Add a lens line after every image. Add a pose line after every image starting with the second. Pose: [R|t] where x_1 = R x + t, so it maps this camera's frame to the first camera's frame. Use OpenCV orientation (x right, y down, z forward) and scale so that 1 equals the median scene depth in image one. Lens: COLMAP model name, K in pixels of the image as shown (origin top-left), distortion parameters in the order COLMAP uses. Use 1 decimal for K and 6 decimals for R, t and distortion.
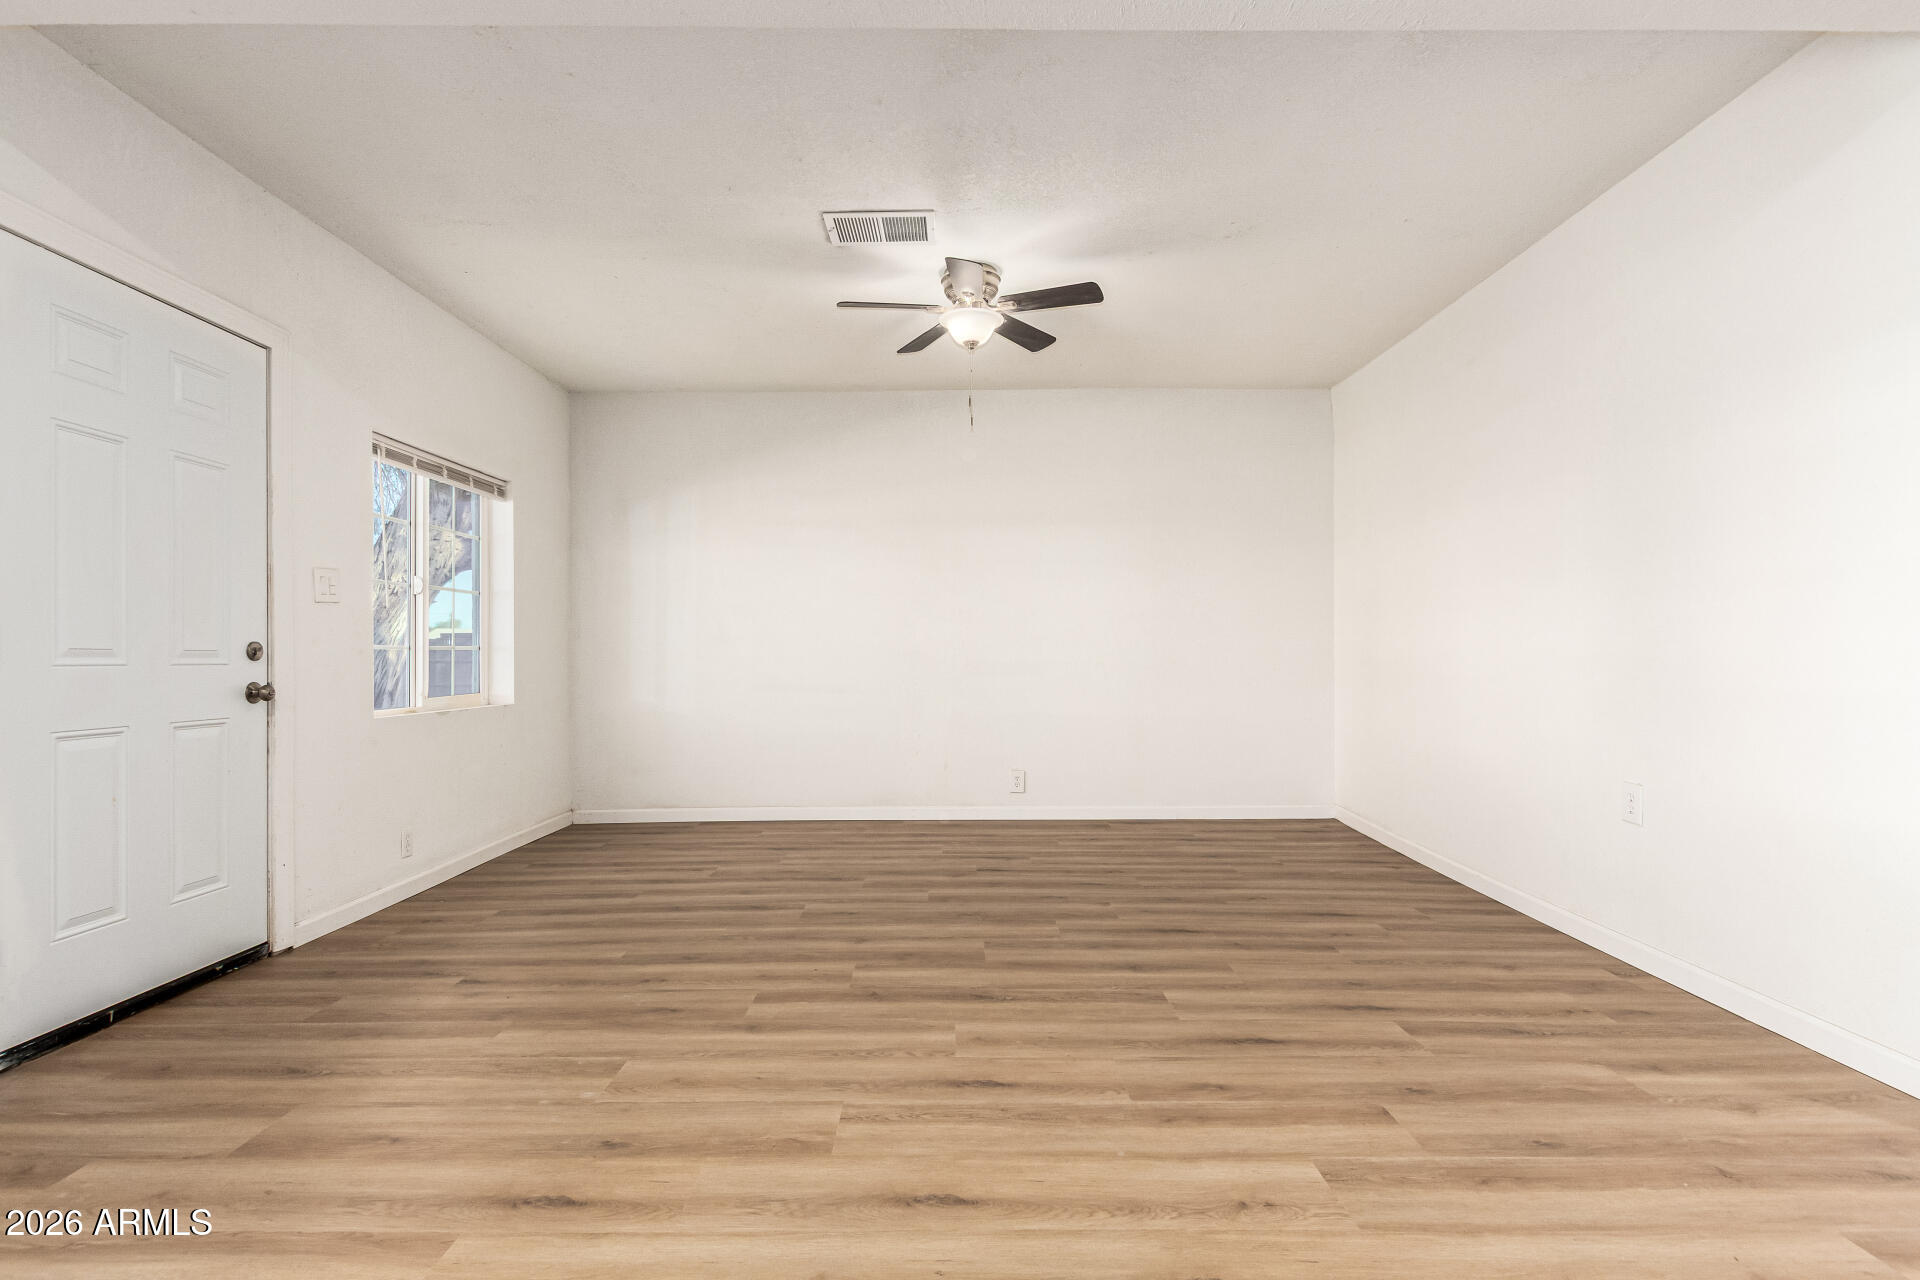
lens RADIAL K [[905.0, 0, 960.3], [0, 905.0, 651.8], [0, 0, 1]] dist [0.012529, -0.004474]
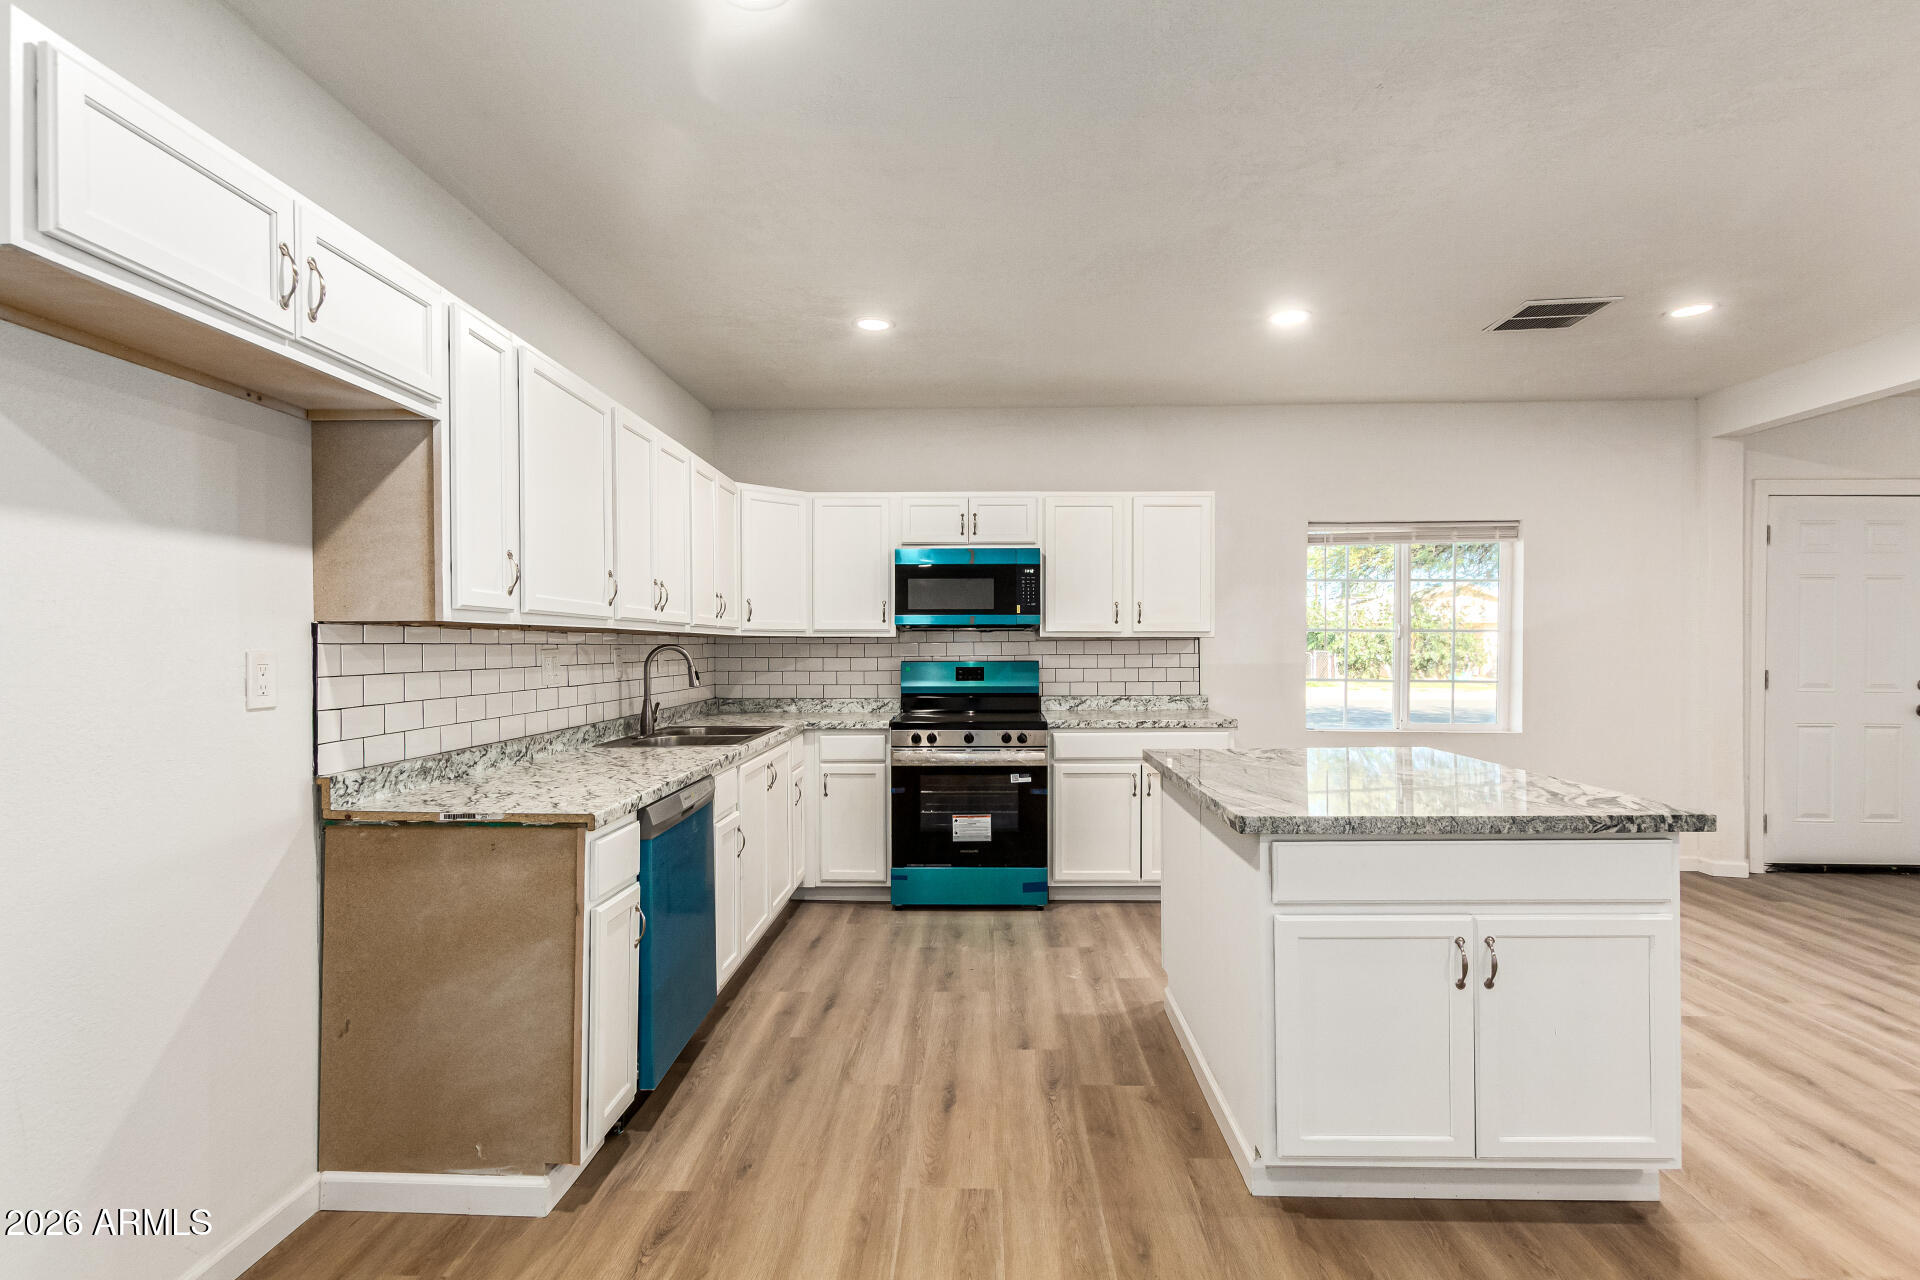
lens RADIAL K [[905.0, 0, 960.3], [0, 905.0, 651.8], [0, 0, 1]] dist [0.012529, -0.004474]
pose [[-0.038806, 0.009889, -0.999198, 1.079093], [0.000179, 0.999951, 0.009890, -0.089046], [0.999247, 0.000205, -0.038806, -0.773598]]
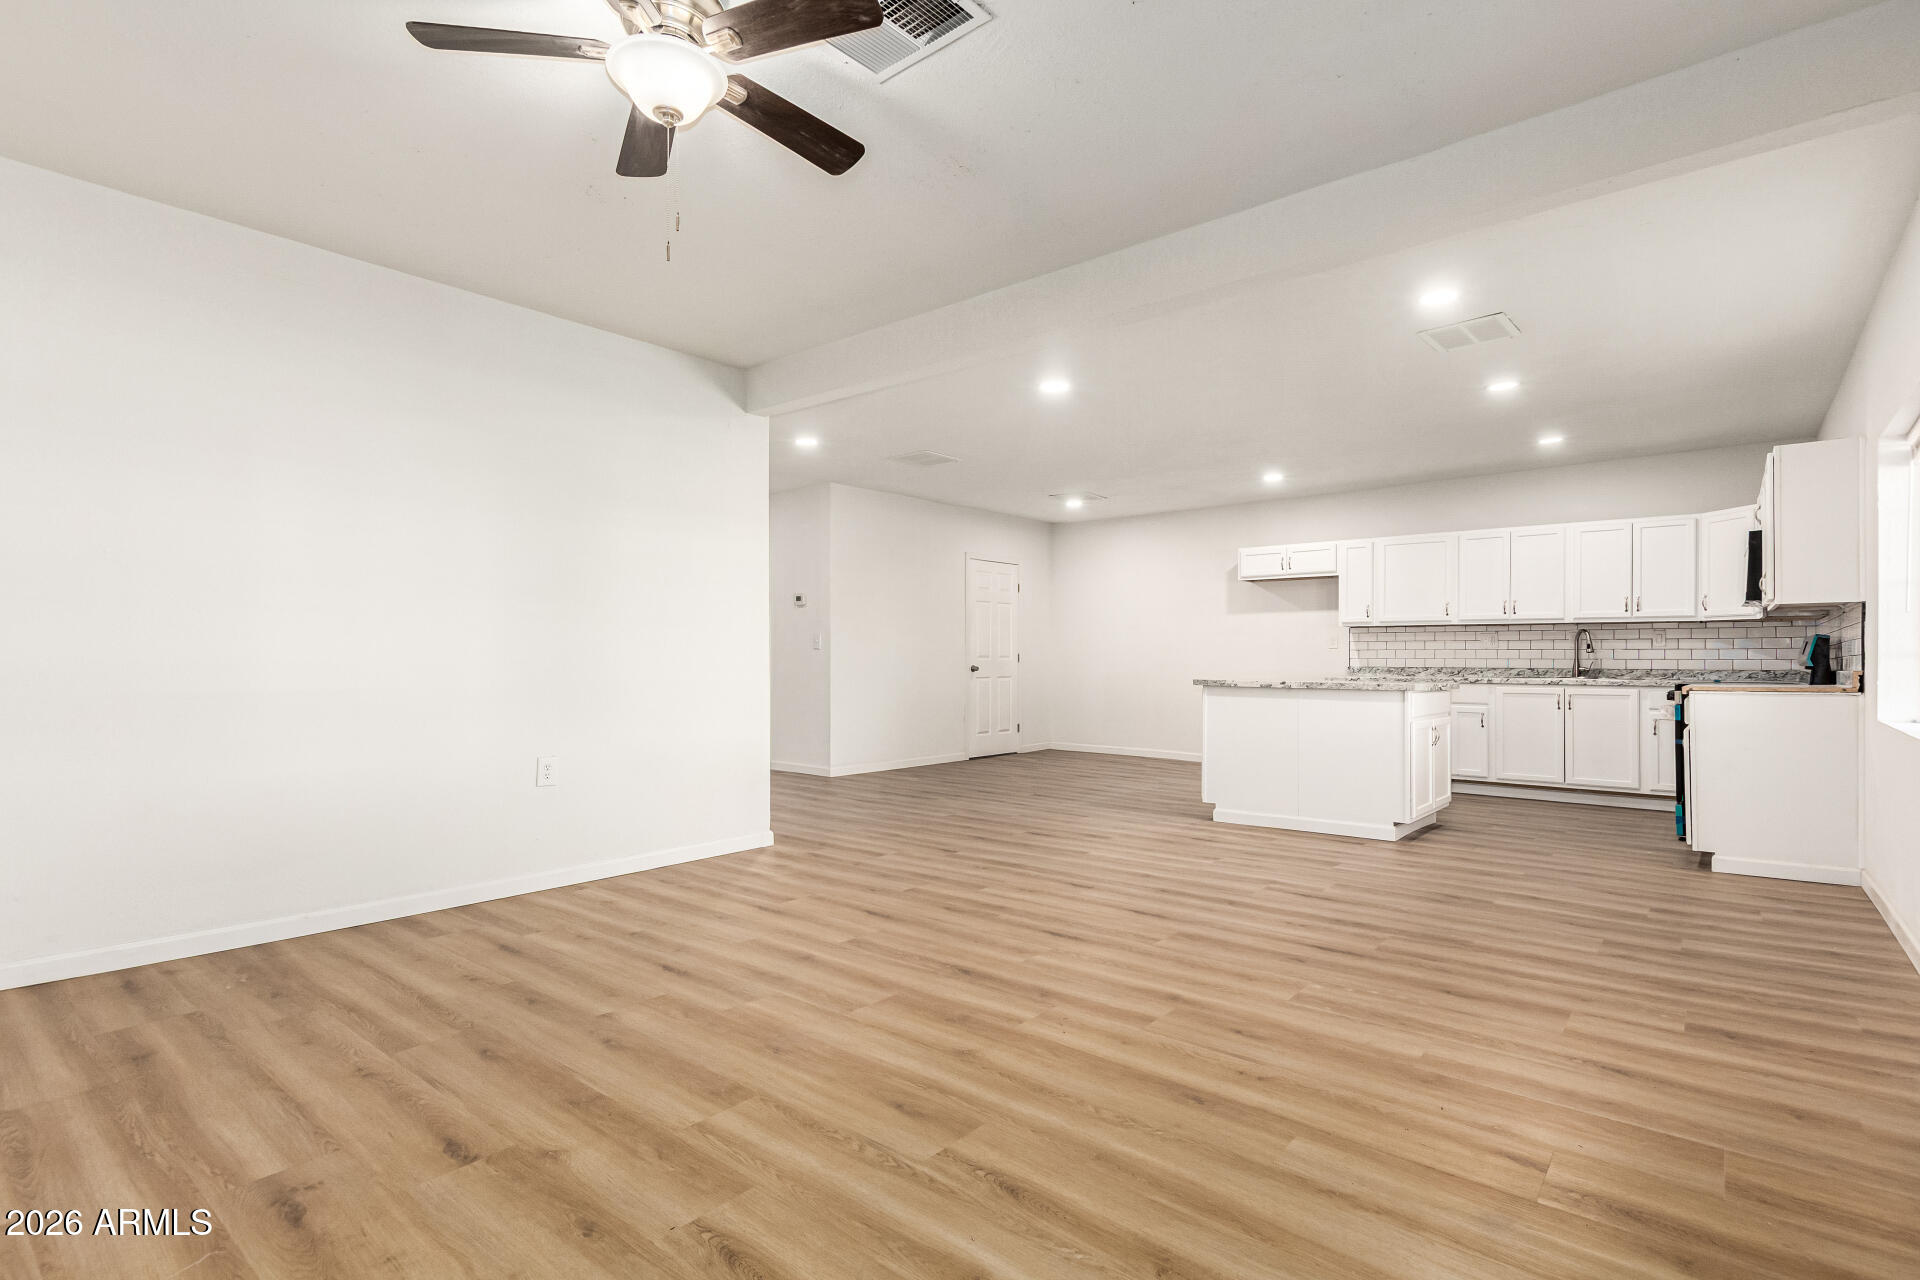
lens RADIAL K [[932.2, 0, 960.0], [0, 932.2, 640.0], [0, 0, 1]] dist [0.032485, -0.011226]
pose [[-0.766067, 0.014196, 0.642603, -0.730315], [0.000108, 0.999759, -0.021958, 0.005037], [-0.642760, -0.016752, -0.765884, 1.946888]]
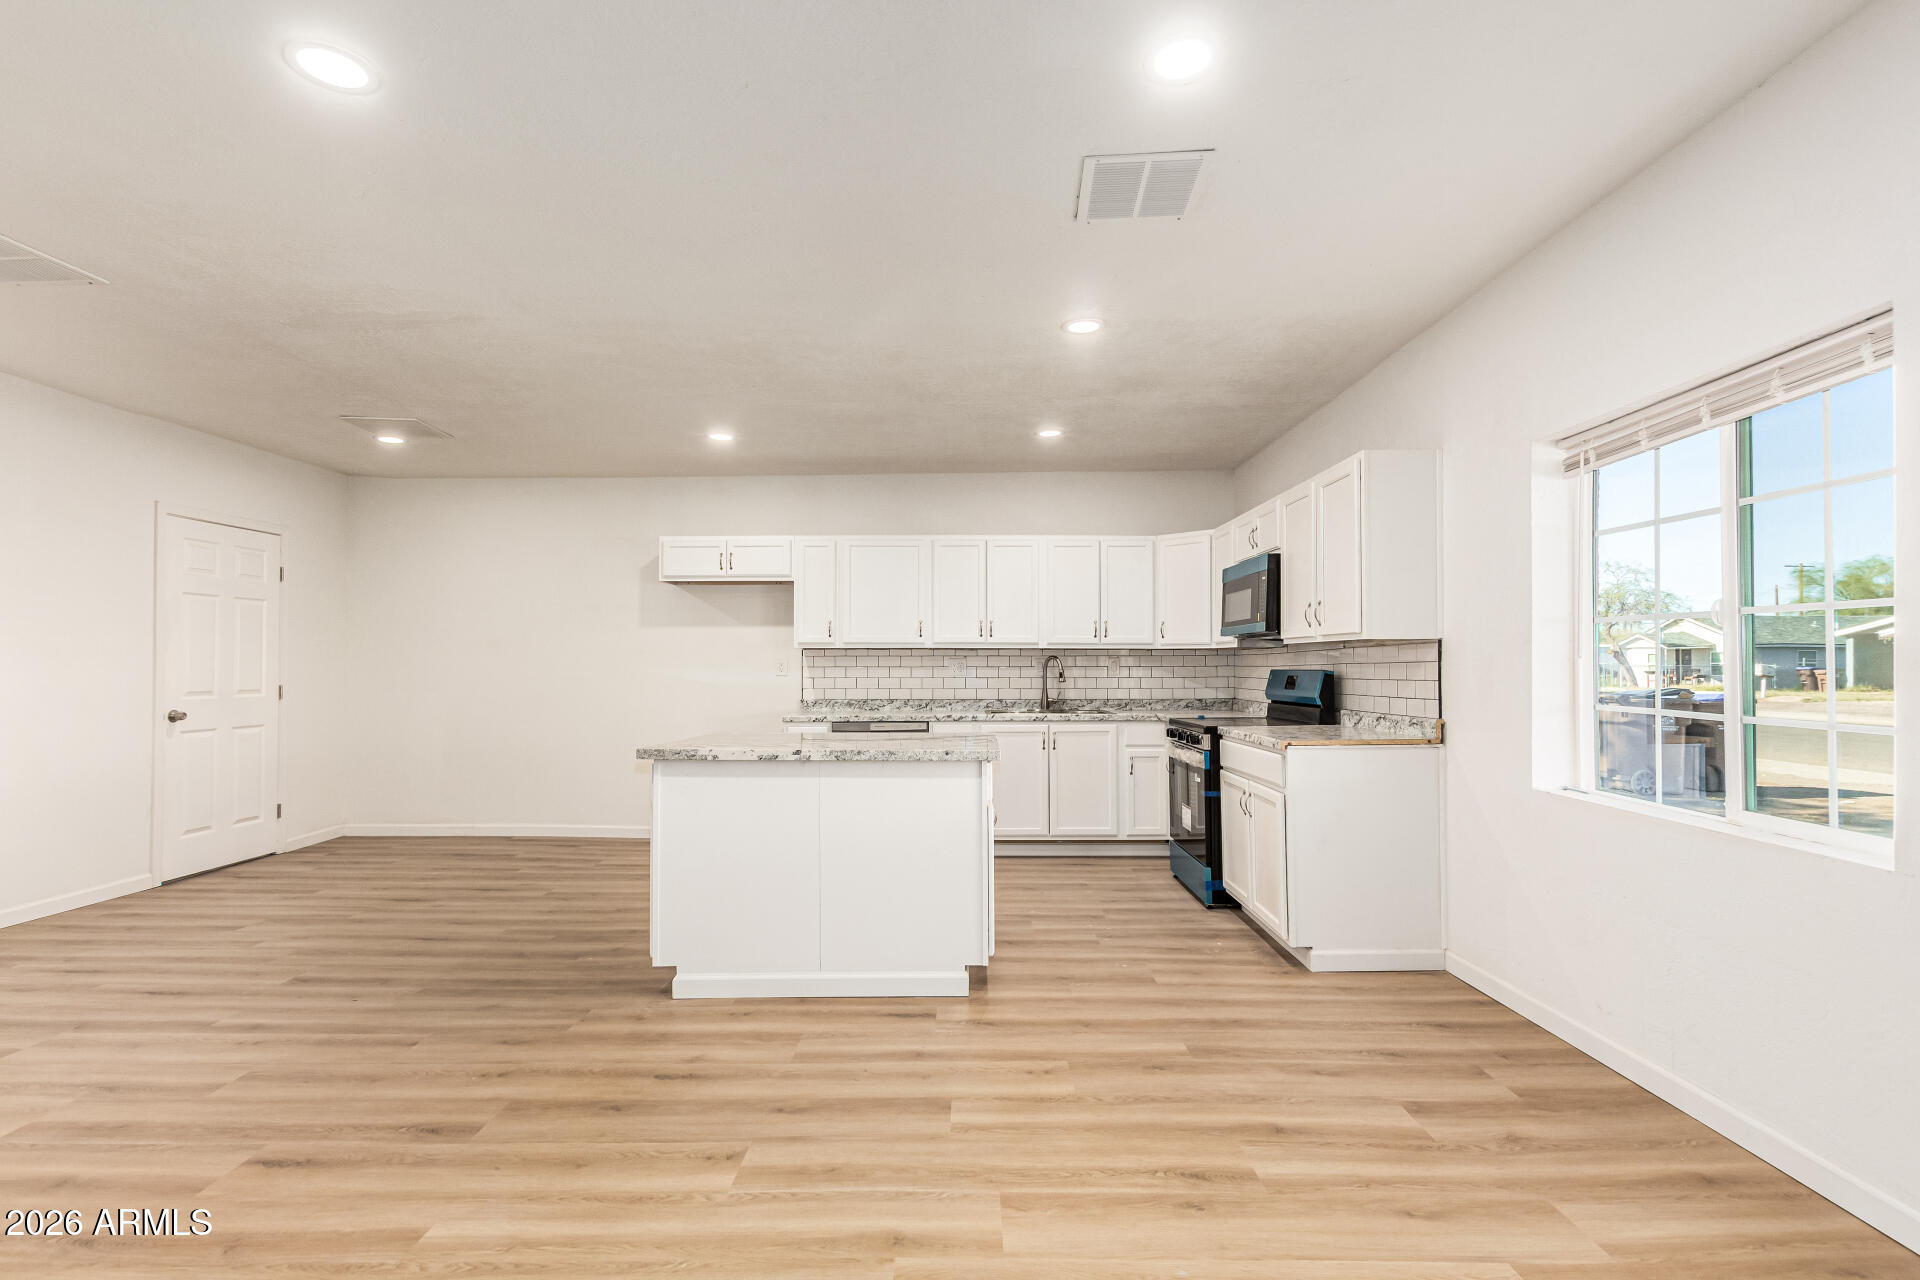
lens RADIAL K [[905.0, 0, 960.3], [0, 905.0, 651.8], [0, 0, 1]] dist [0.012529, -0.004474]
pose [[-0.999842, 0.004670, 0.017166, -0.157952], [0.004433, 0.999895, -0.013832, -0.064810], [-0.017229, -0.013754, -0.999757, 1.061143]]
